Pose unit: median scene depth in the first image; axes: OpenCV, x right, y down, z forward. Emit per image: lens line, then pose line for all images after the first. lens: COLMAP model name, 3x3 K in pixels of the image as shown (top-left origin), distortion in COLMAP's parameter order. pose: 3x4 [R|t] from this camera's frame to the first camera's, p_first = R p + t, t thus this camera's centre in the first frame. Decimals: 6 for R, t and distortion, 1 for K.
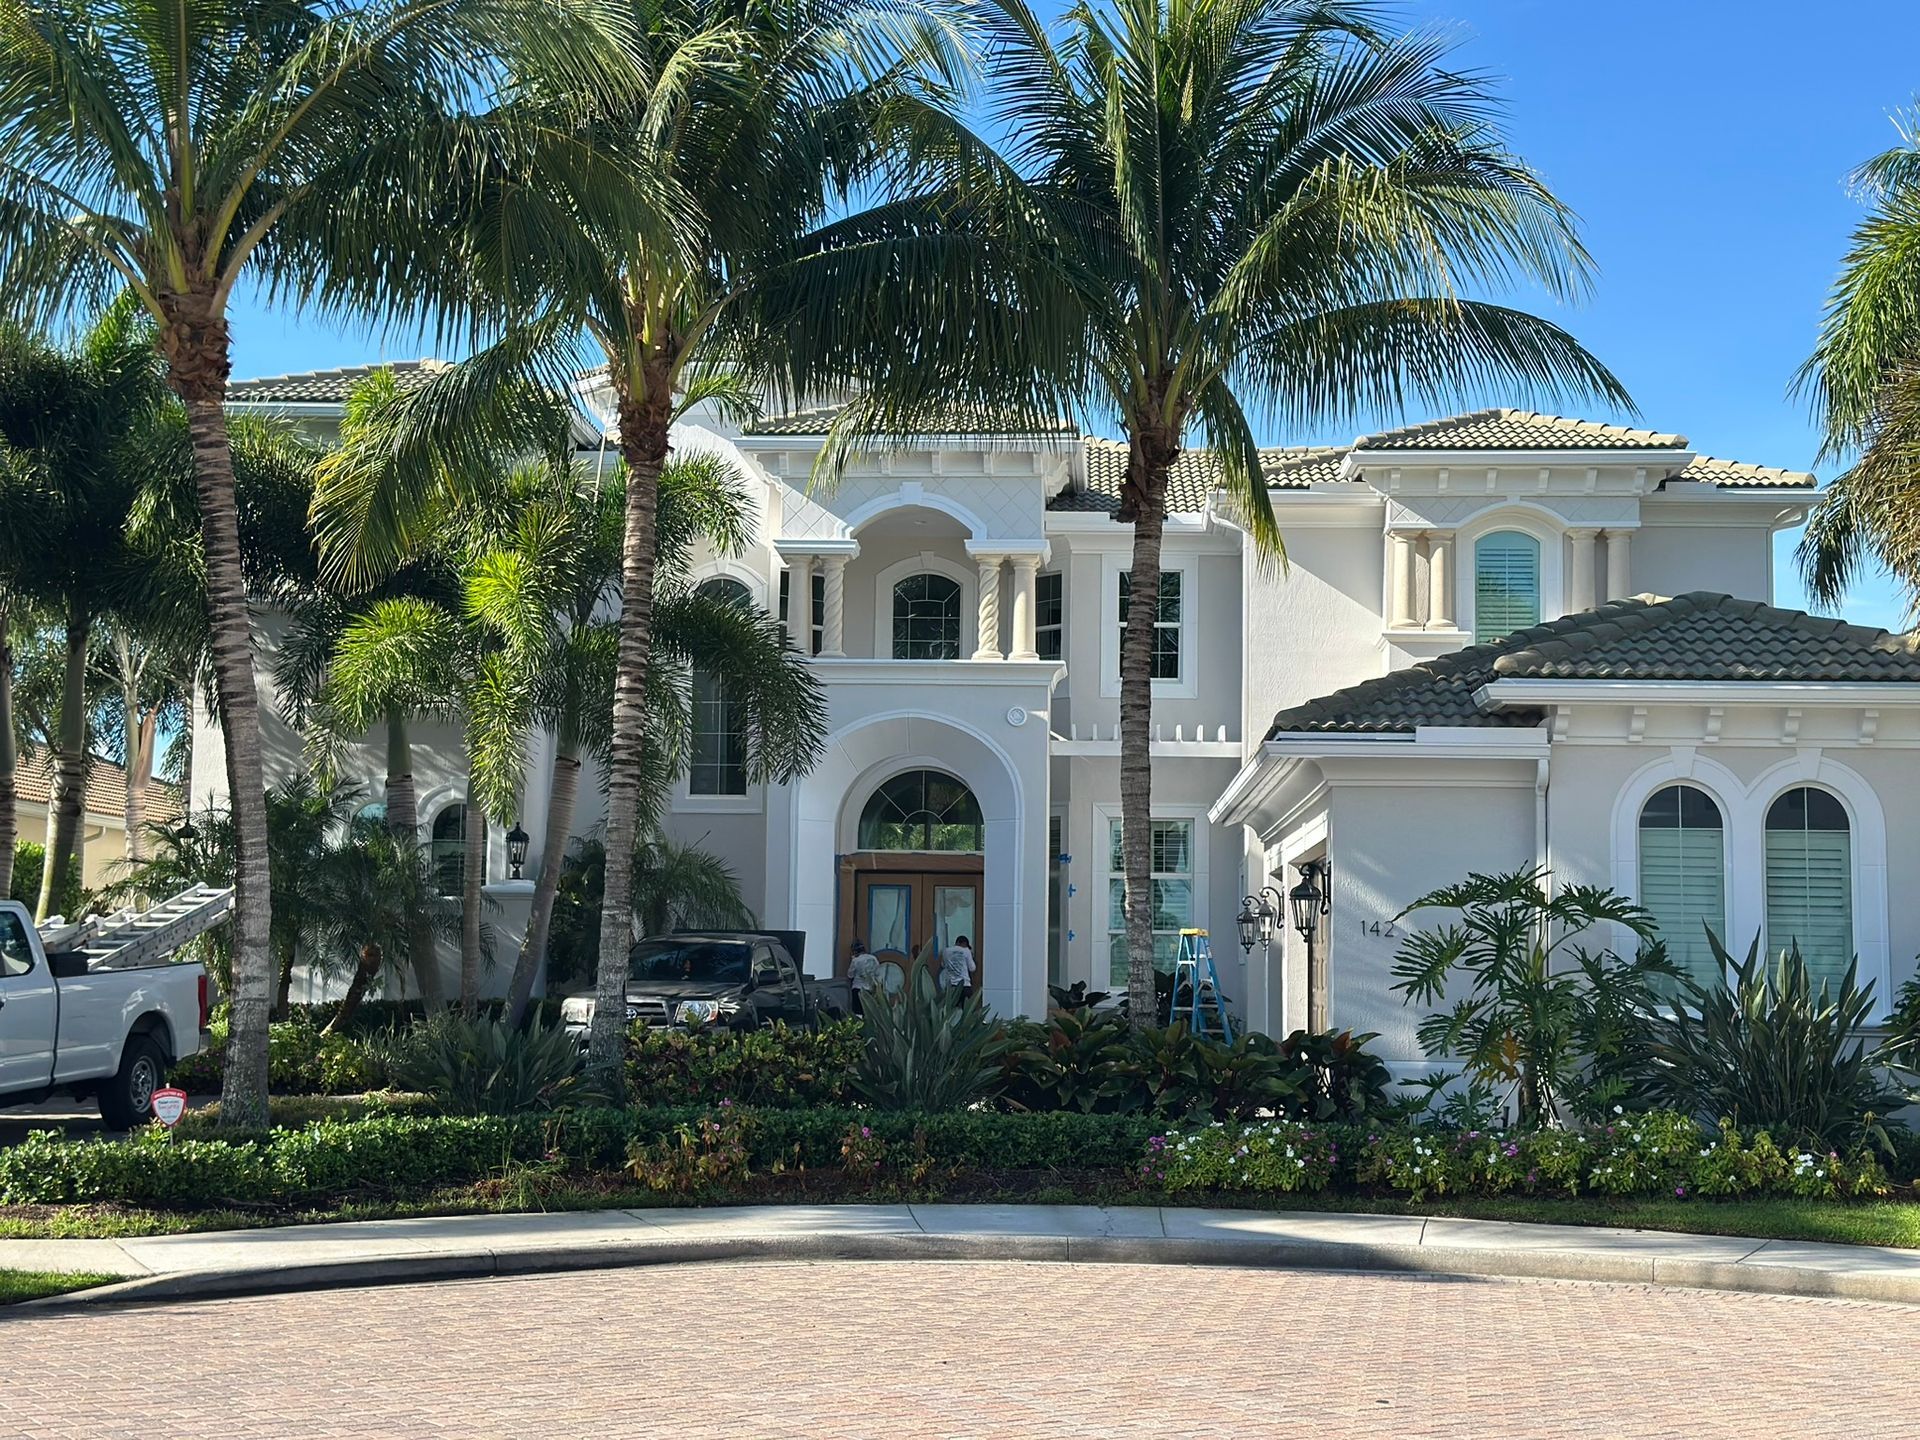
lens RADIAL K [[2616.1, 0, 972.2], [0, 2616.1, 737.3], [0, 0, 1]] dist [0.172811, -0.271379]
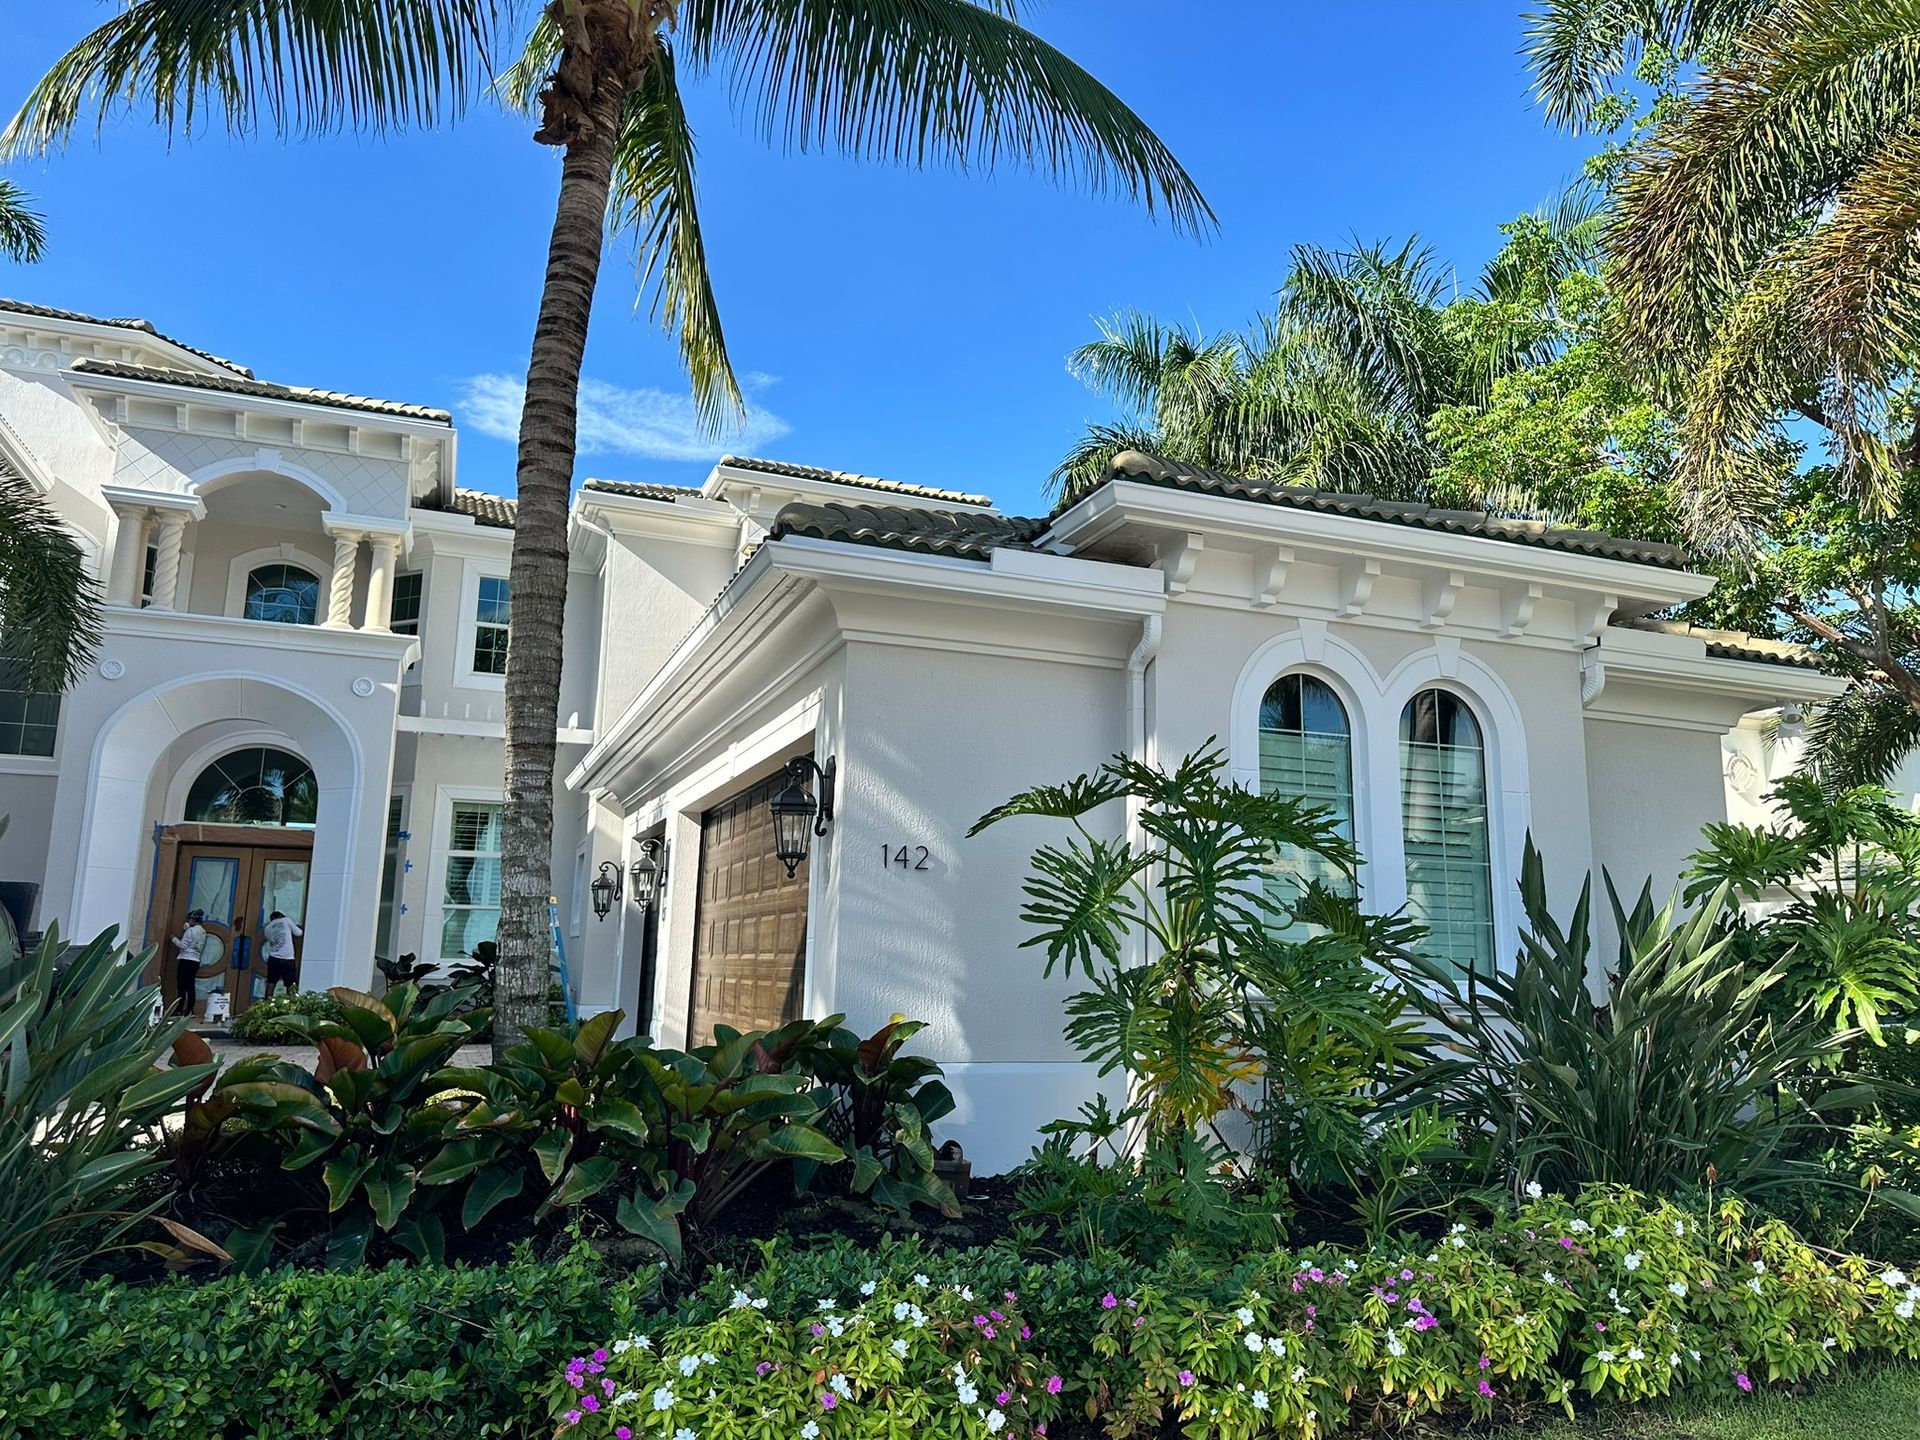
lens RADIAL K [[1336.2, 0, 958.3], [0, 1336.2, 718.2], [0, 0, 1]] dist [0.046908, -0.057220]
pose [[0.913043, 0.078009, 0.400333, 0.019708], [-0.043088, 0.994495, -0.095517, 0.043760], [-0.405581, 0.069962, 0.911378, 0.436418]]
